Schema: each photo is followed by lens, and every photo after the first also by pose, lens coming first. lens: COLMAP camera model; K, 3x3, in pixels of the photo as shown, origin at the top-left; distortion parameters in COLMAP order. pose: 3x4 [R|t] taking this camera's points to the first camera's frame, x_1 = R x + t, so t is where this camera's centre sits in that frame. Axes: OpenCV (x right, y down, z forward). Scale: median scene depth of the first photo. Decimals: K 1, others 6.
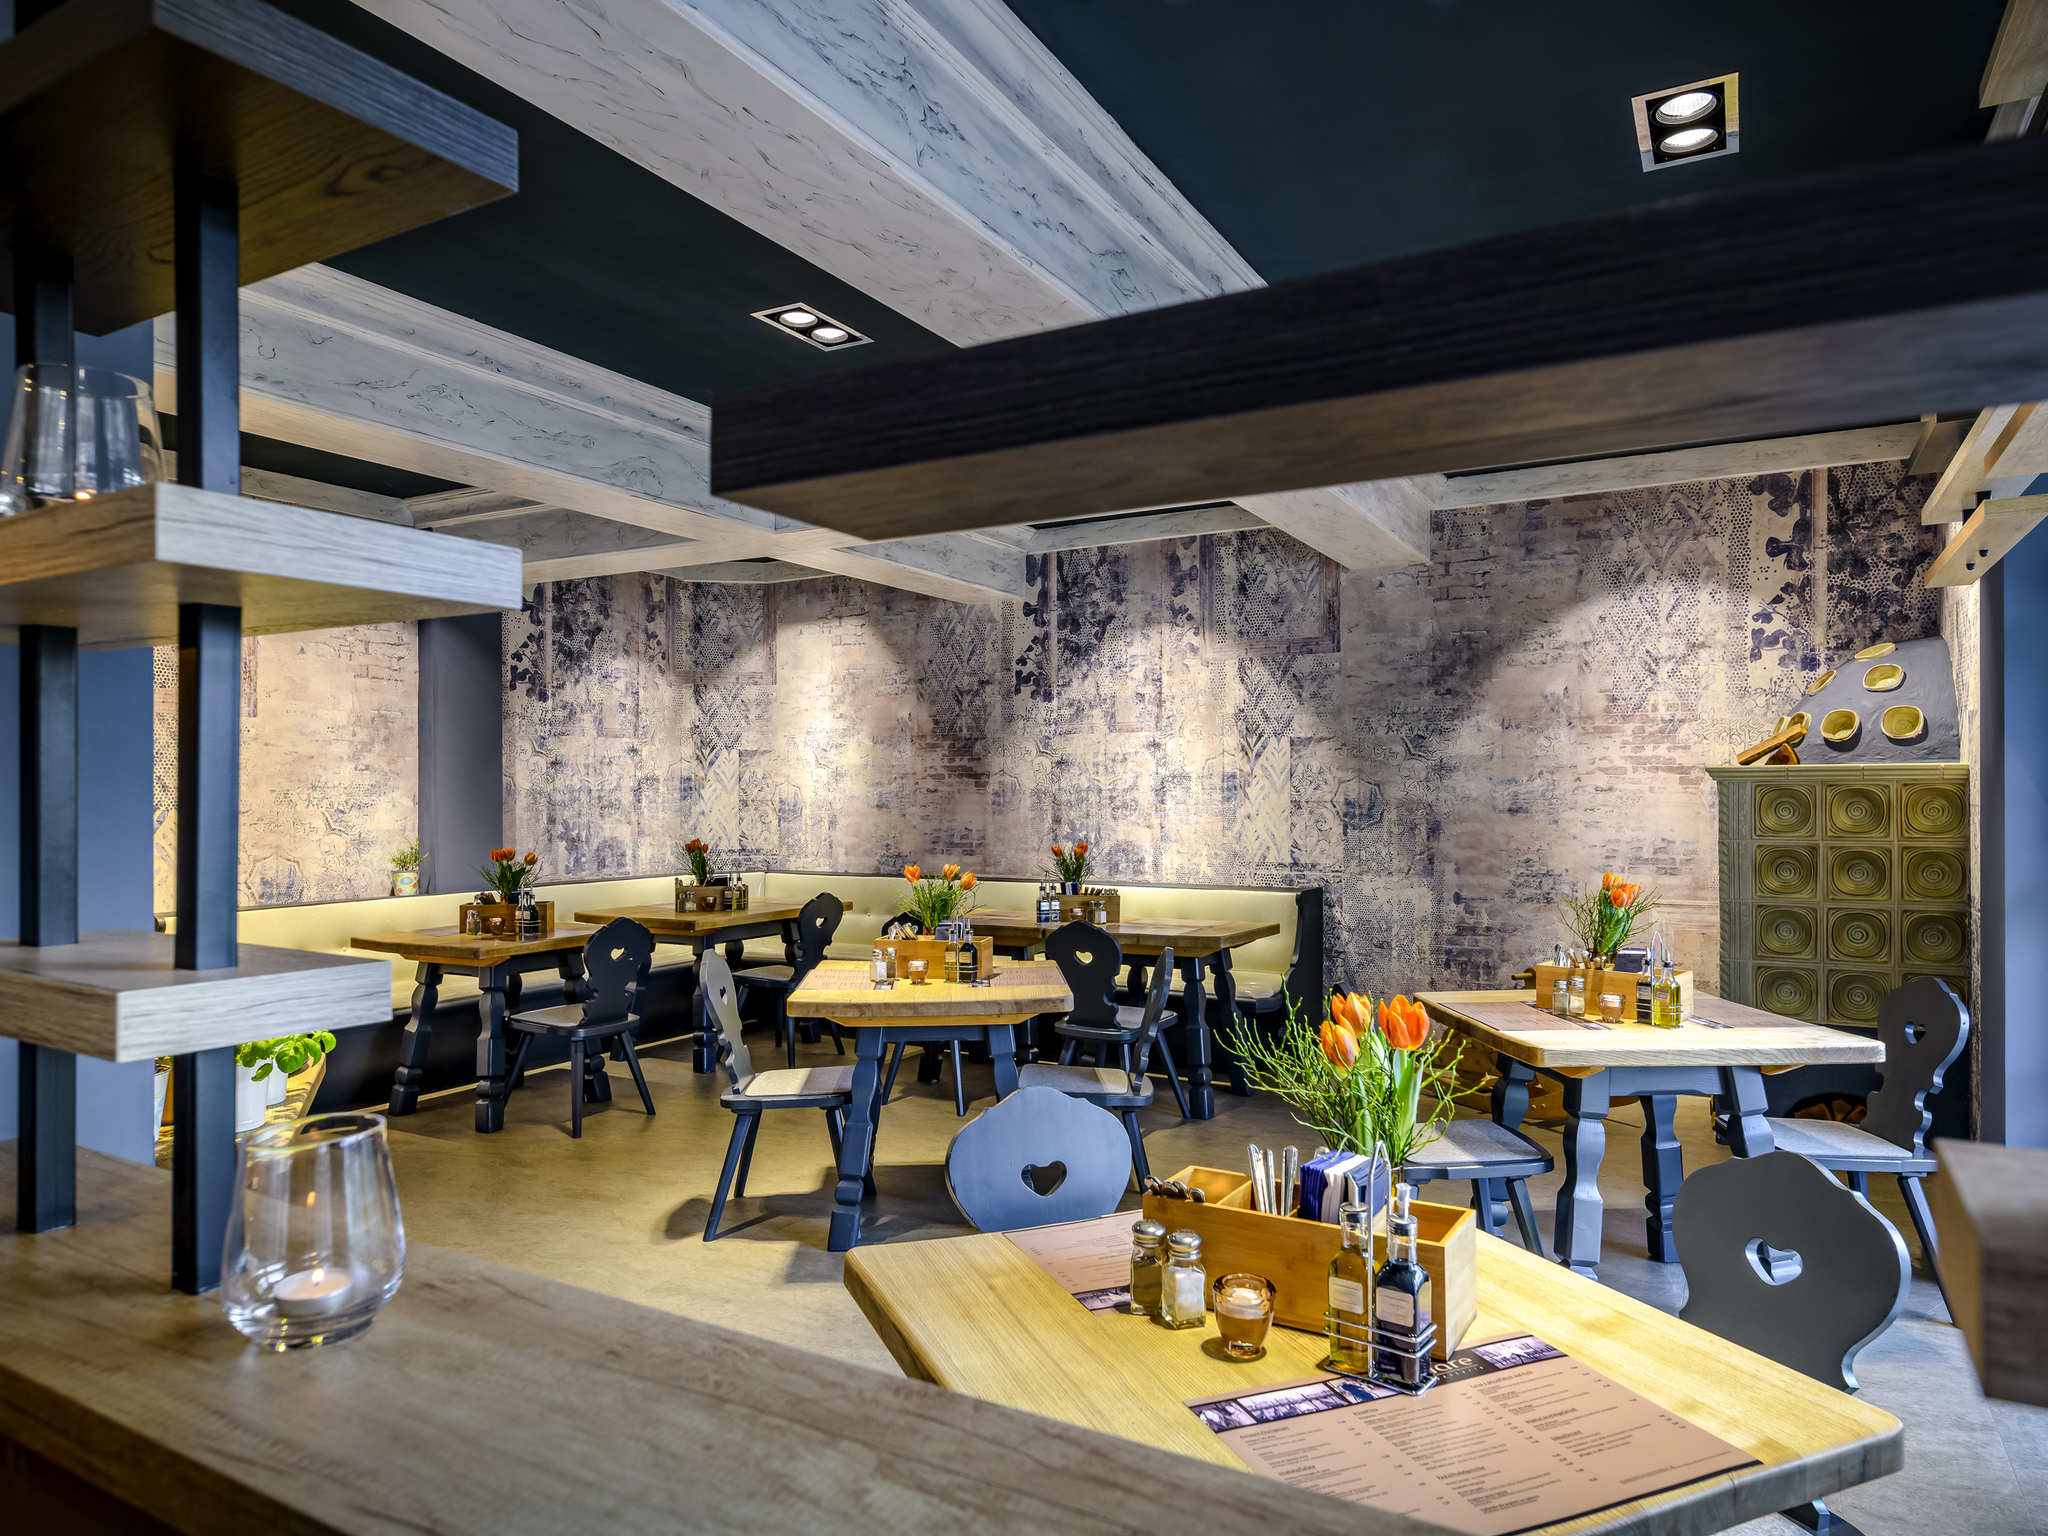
lens RADIAL K [[1301.8, 0, 1005.3], [0, 1301.8, 810.1], [0, 0, 1]] dist [0.009879, -0.000314]
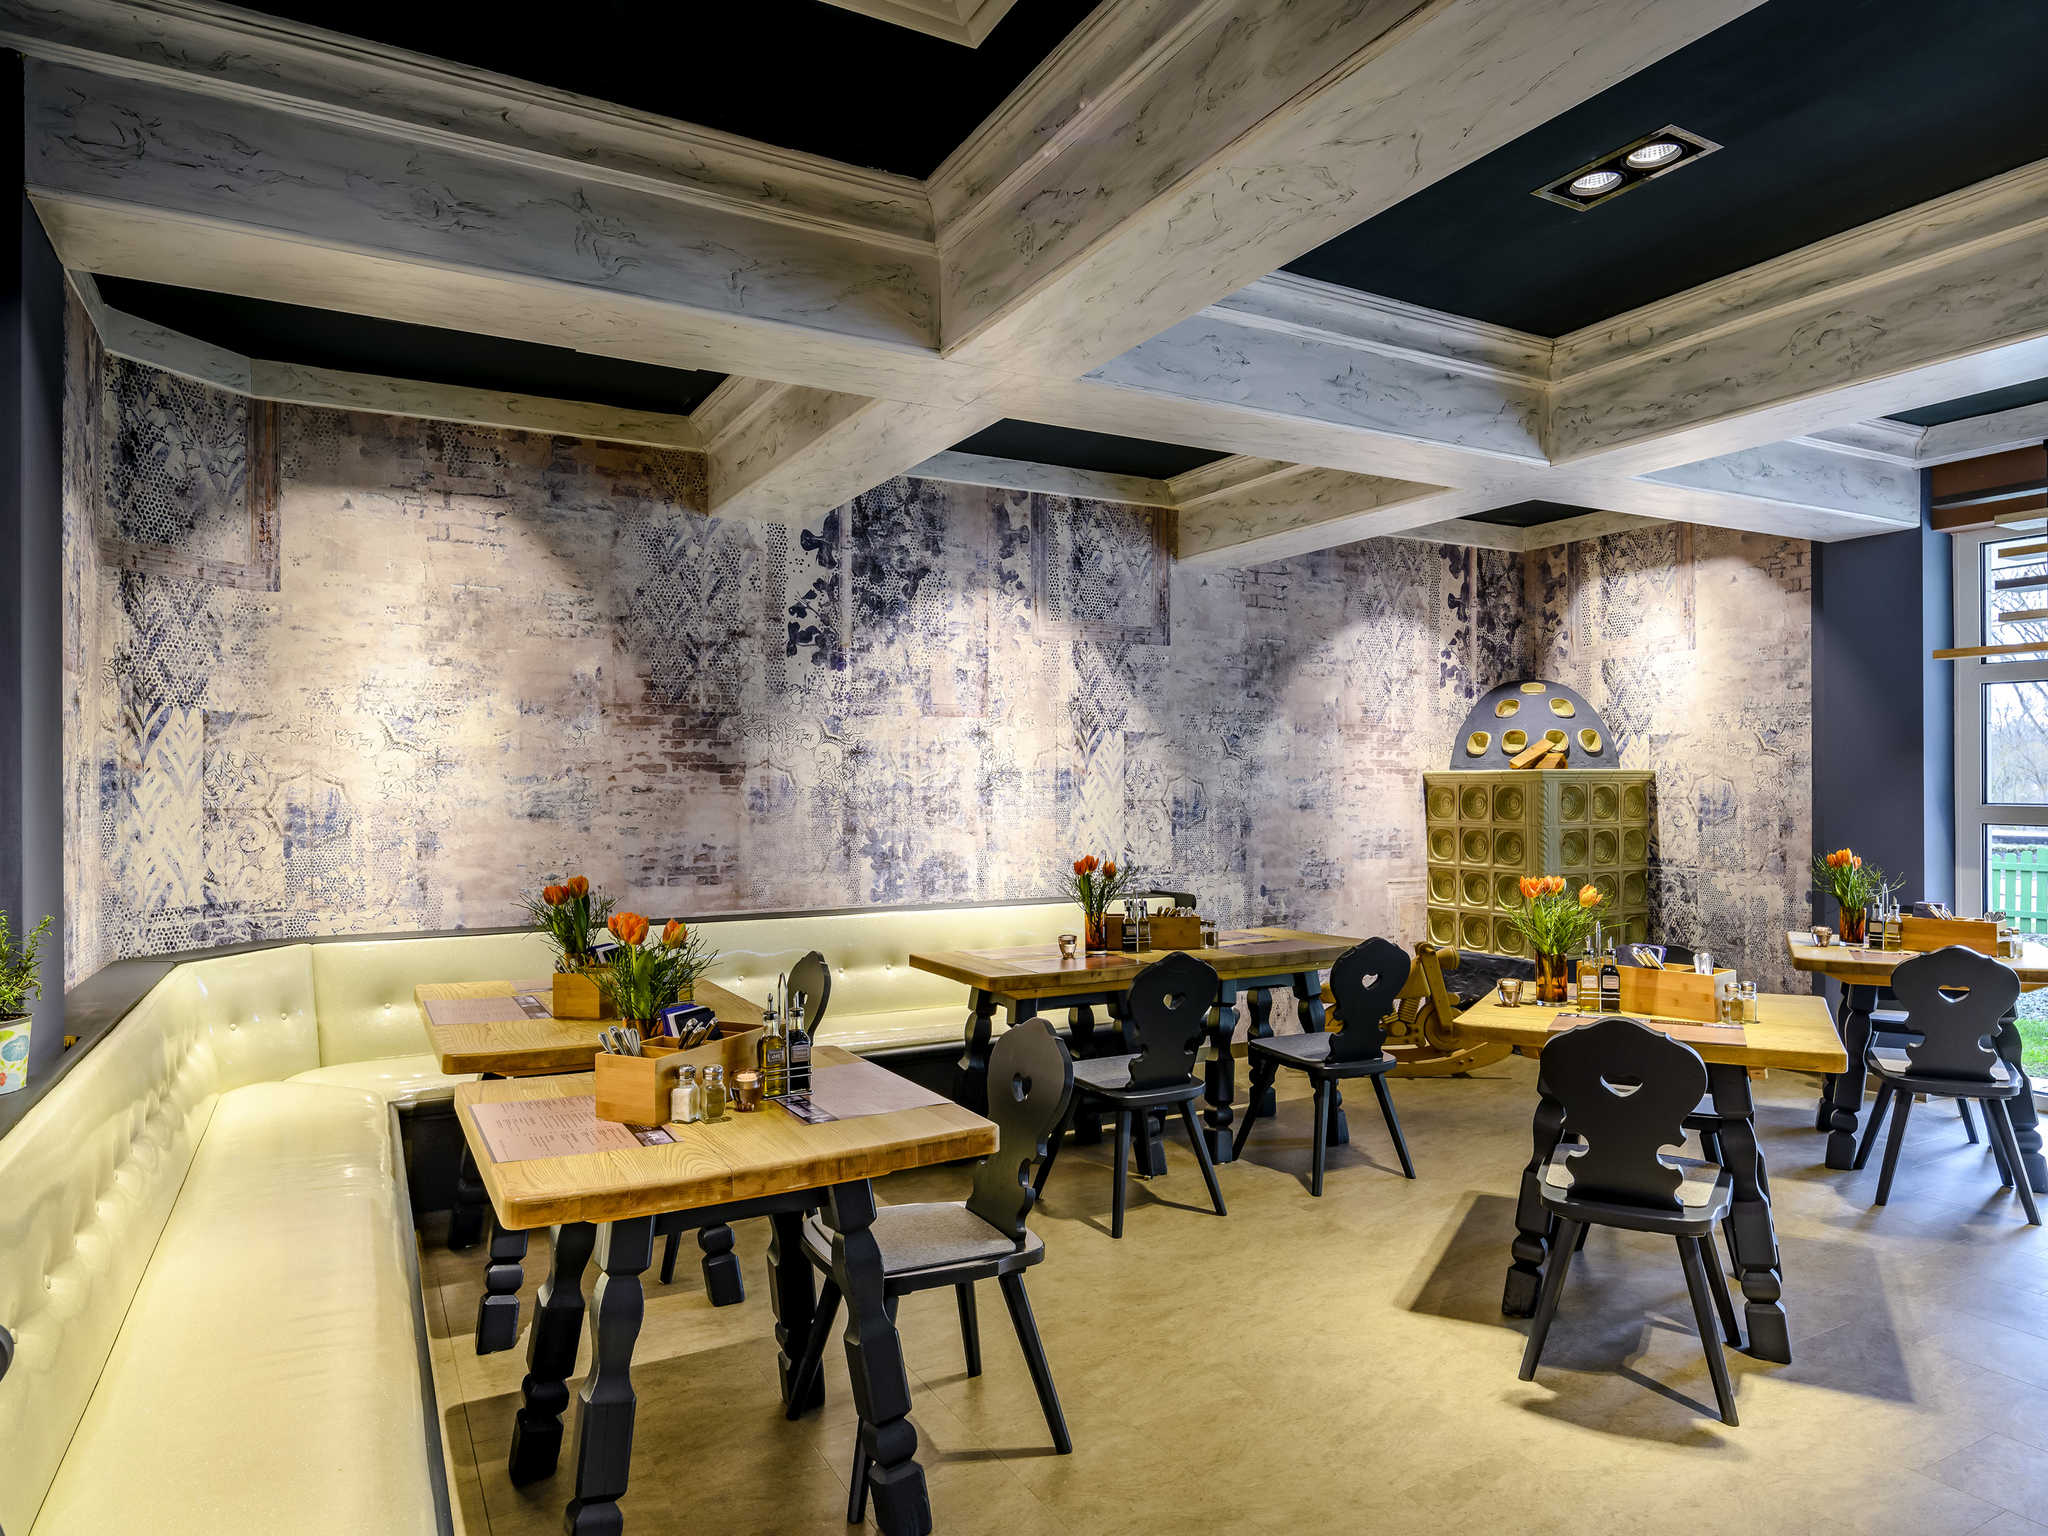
lens RADIAL K [[1301.8, 0, 1022.4], [0, 1301.8, 791.5], [0, 0, 1]] dist [0.009879, -0.000314]
pose [[0.504940, -0.008457, 0.863113, -0.646150], [0.008090, 0.999954, 0.005065, -0.019345], [-0.863116, 0.004425, 0.504986, 0.619810]]
